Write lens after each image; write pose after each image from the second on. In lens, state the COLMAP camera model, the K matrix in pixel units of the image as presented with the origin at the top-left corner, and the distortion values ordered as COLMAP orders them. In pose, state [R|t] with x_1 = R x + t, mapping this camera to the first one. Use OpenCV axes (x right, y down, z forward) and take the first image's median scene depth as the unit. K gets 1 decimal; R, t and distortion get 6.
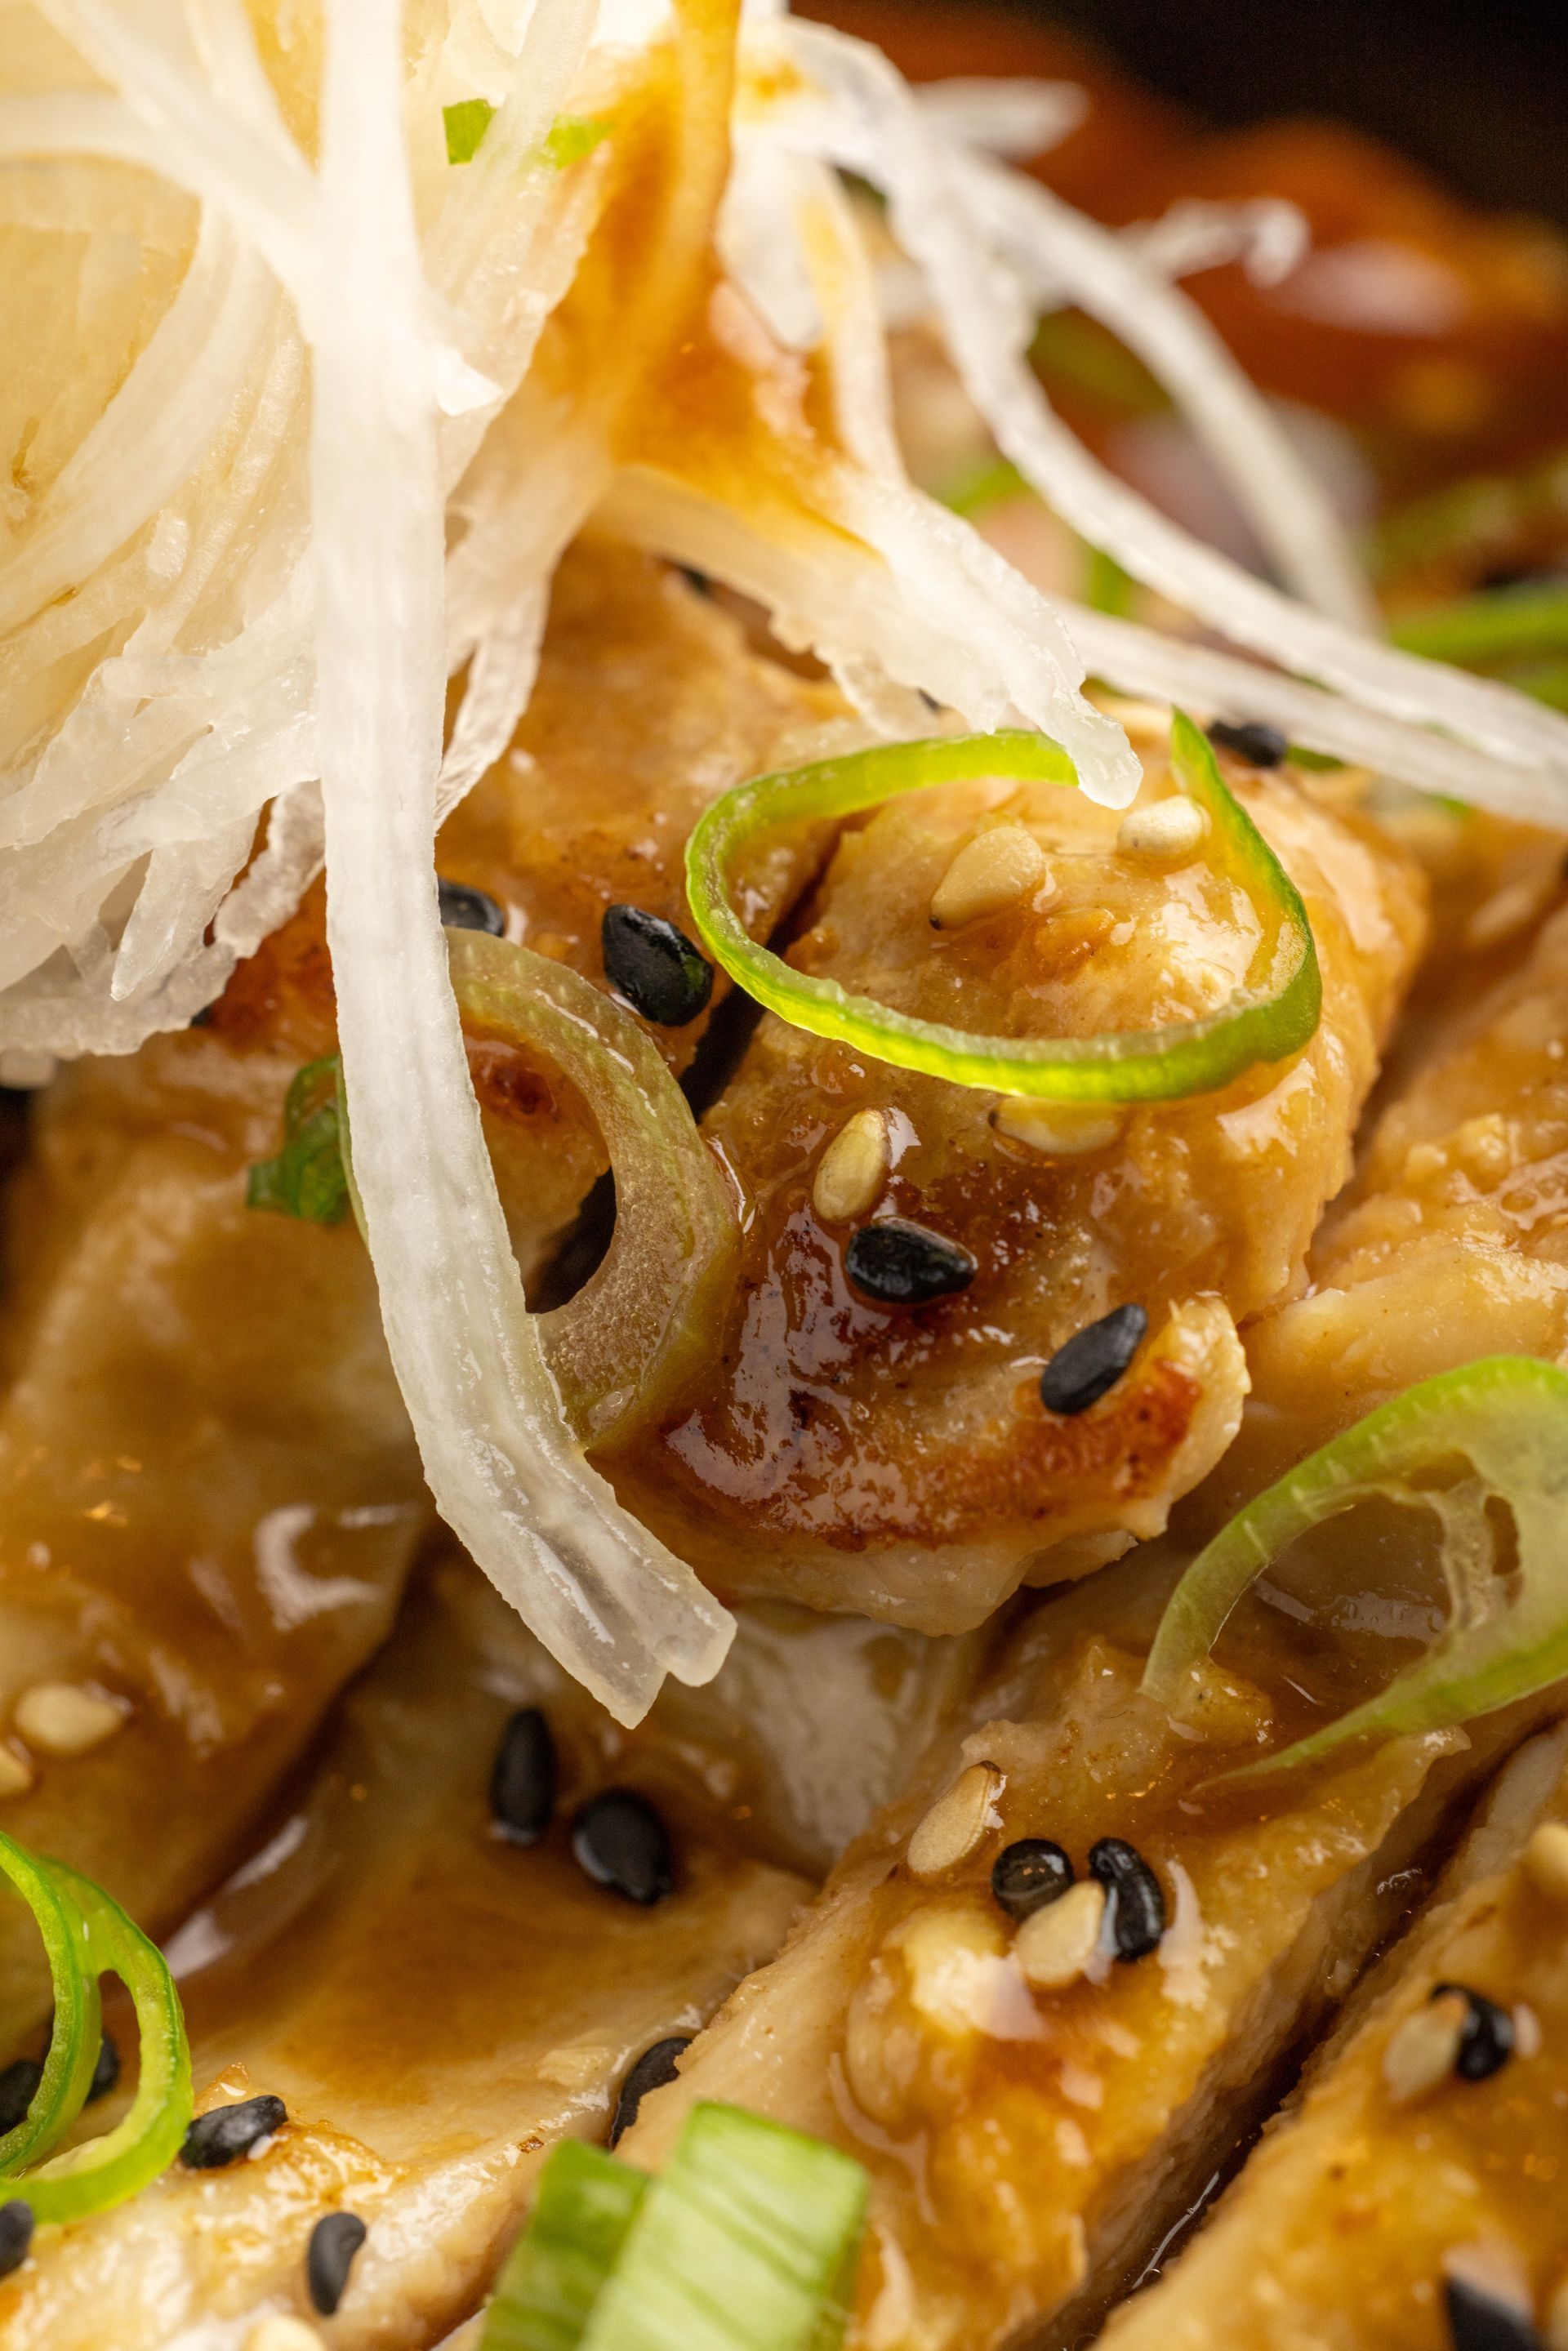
lens RADIAL K [[6679.5, 0, 784.0], [0, 6679.5, 1175.5], [0, 0, 1]] dist [-0.051982, -0.909298]
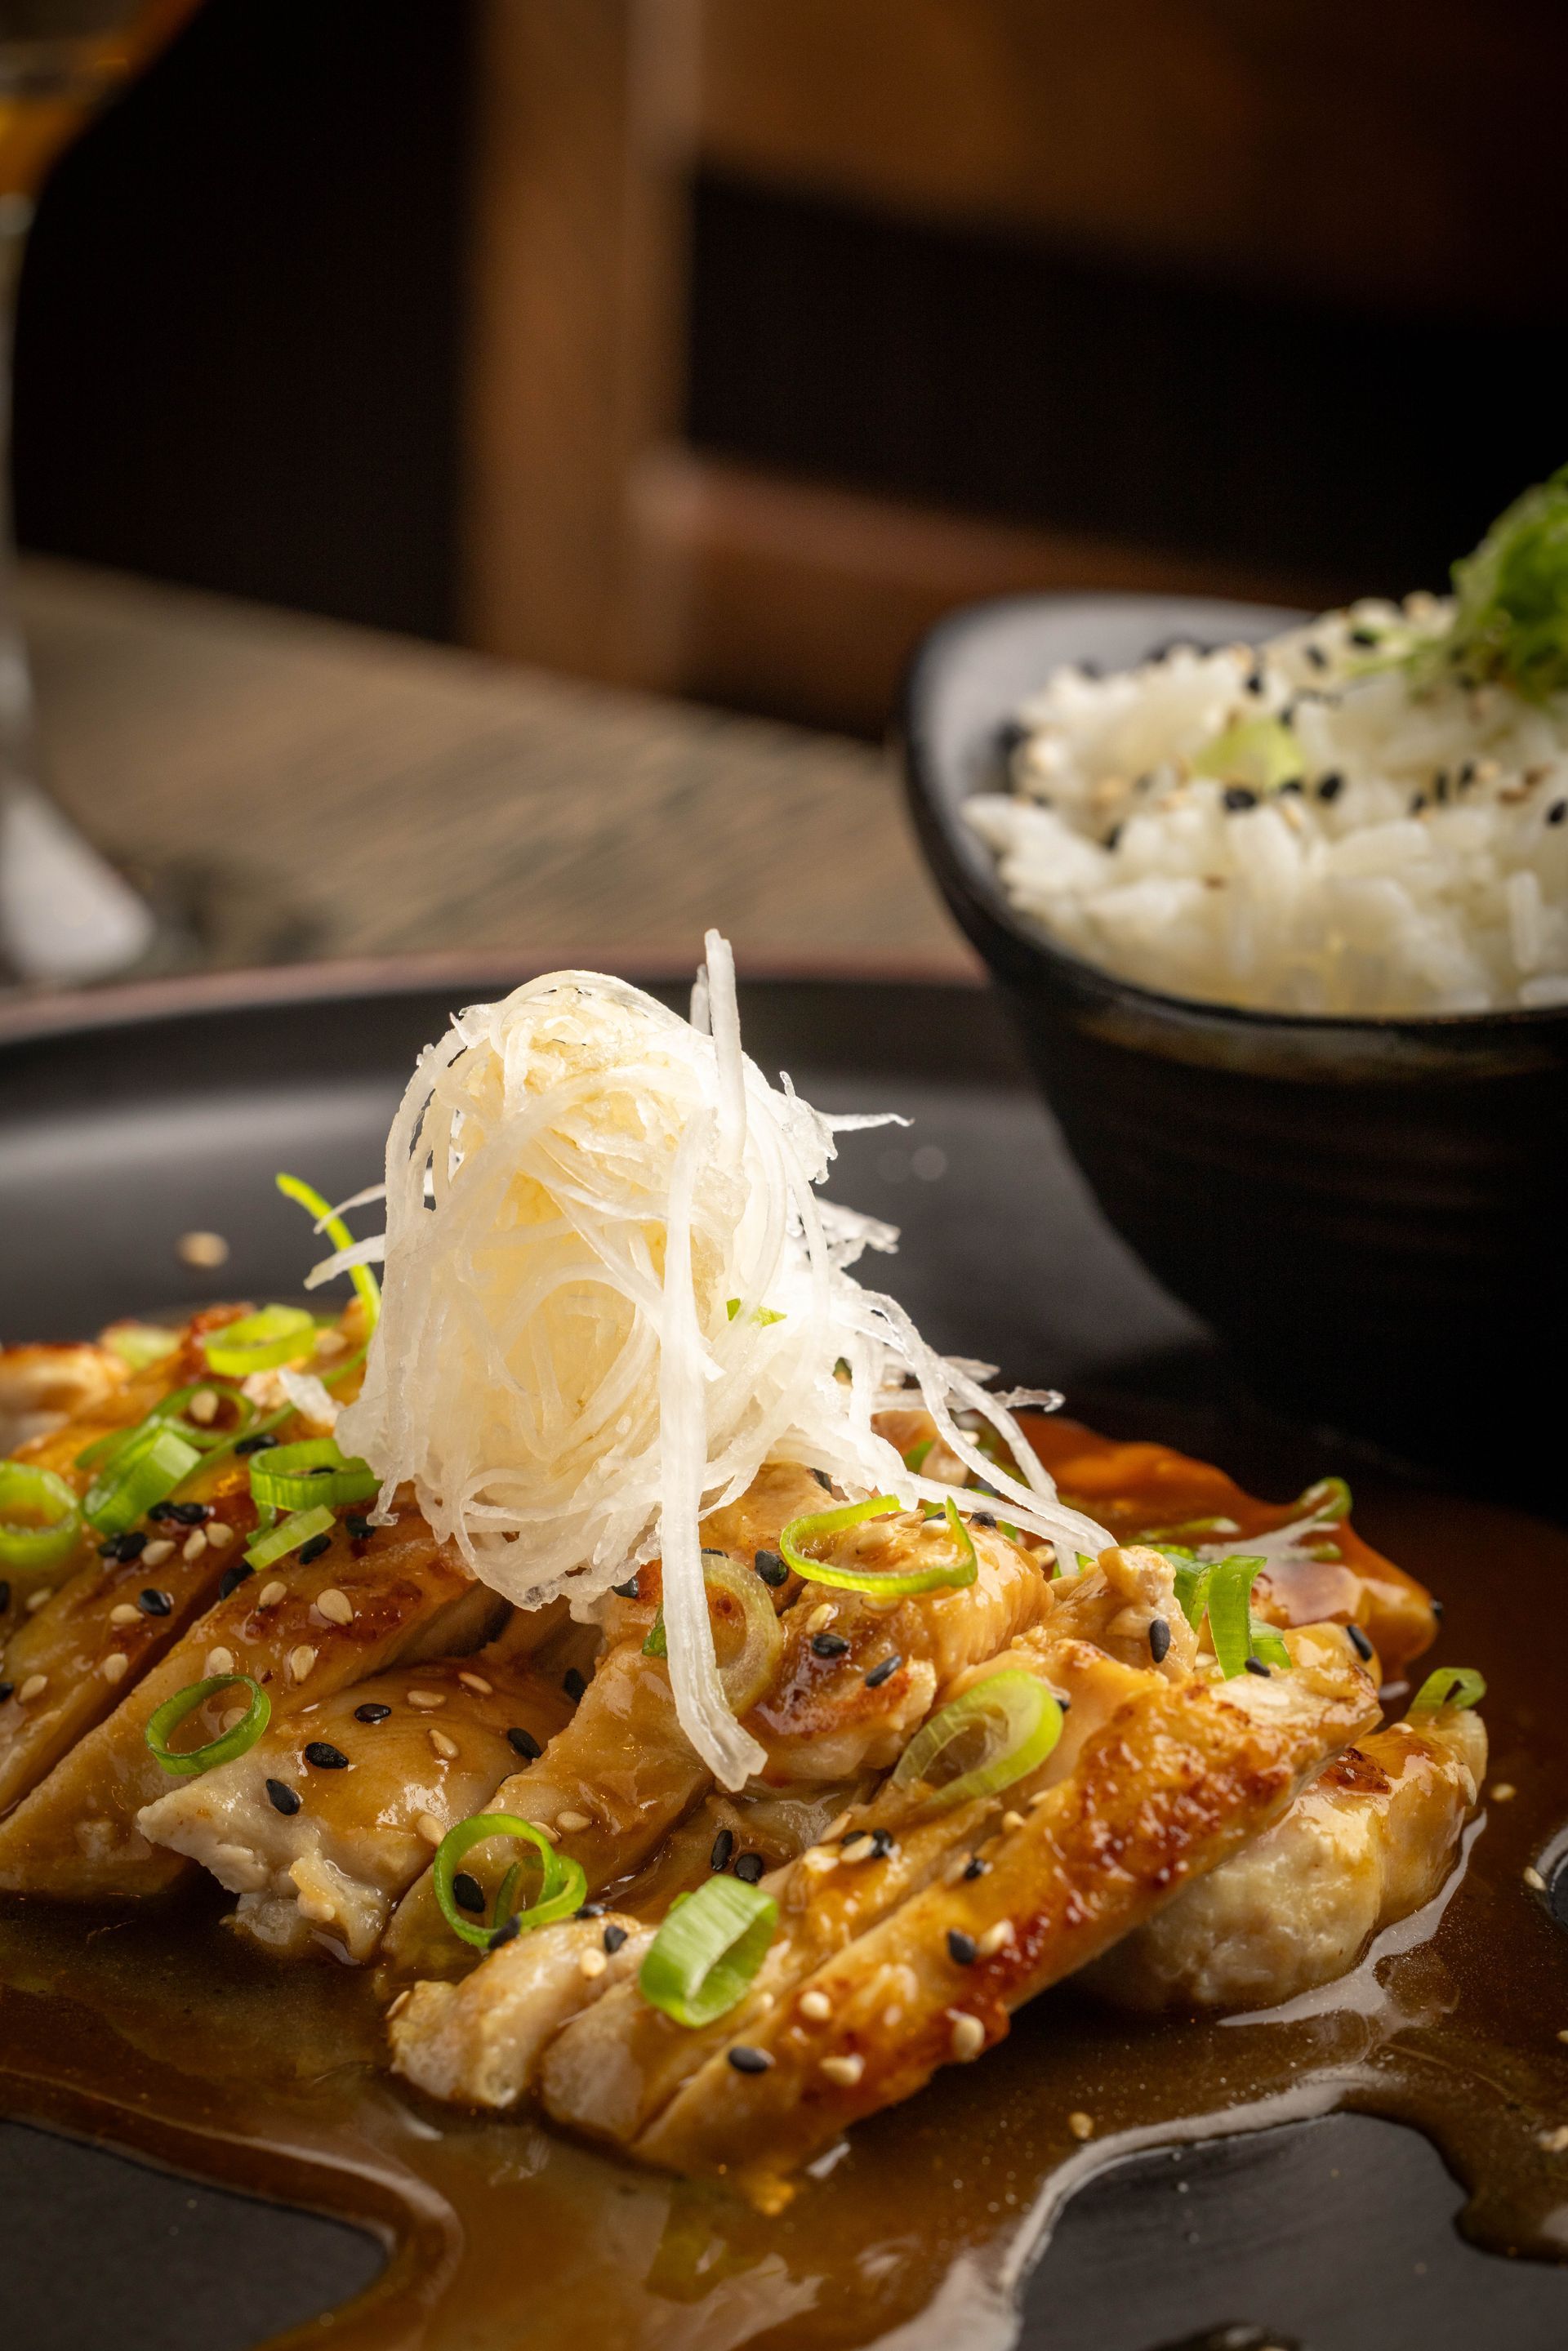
lens RADIAL K [[7142.1, 0, 784.0], [0, 7142.1, 1175.5], [0, 0, 1]] dist [-0.327386, 2.610793]
pose [[0.967626, -0.000332, -0.252389, 0.830592], [-0.098275, 0.920581, -0.377986, 1.062711], [0.232470, 0.390552, 0.890745, -2.032513]]
